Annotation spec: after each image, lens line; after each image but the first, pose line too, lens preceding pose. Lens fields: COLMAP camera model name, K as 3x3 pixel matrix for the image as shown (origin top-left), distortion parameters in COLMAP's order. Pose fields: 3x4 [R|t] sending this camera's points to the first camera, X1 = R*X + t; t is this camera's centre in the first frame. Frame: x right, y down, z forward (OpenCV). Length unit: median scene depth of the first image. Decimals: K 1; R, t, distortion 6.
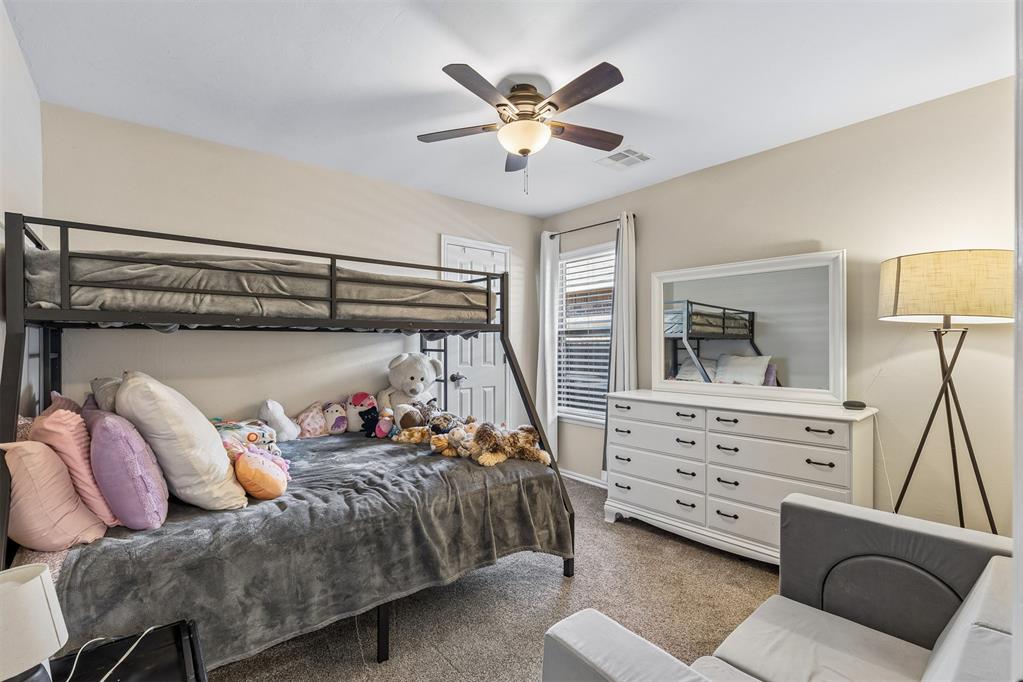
lens RADIAL K [[471.6, 0, 508.5], [0, 471.6, 337.8], [0, 0, 1]] dist [0.000954, -0.000177]
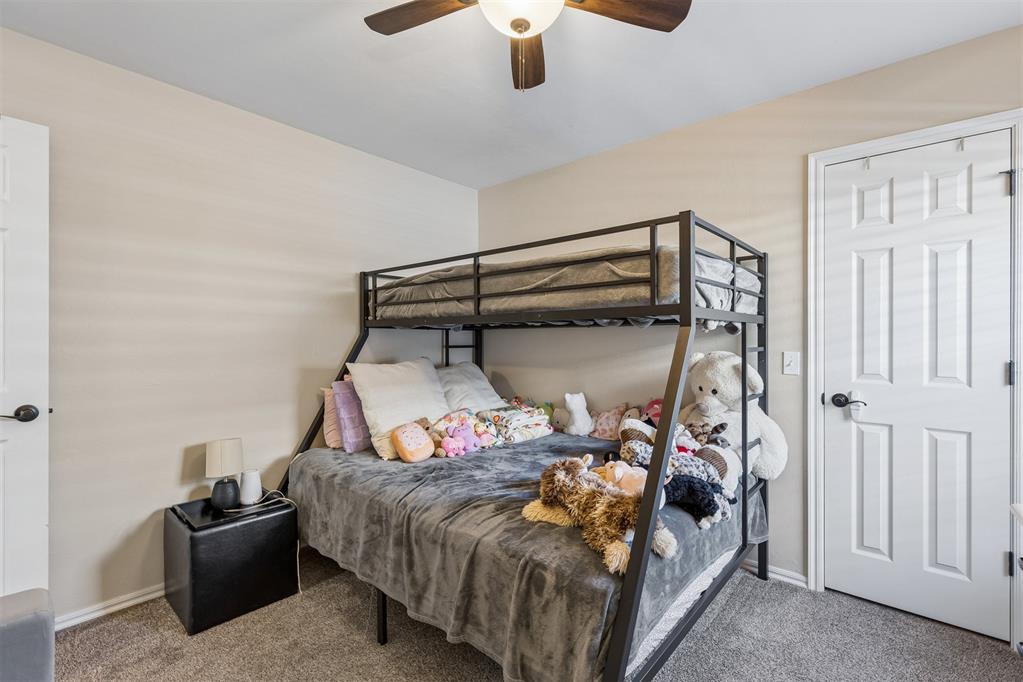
lens RADIAL K [[461.0, 0, 511.9], [0, 461.0, 342.2], [0, 0, 1]] dist [0.000669, -0.000142]
pose [[0.152877, 0.001226, -0.988244, 0.568977], [0.011799, 0.999926, 0.003066, 0.014963], [0.988175, -0.012129, 0.152851, 0.820701]]
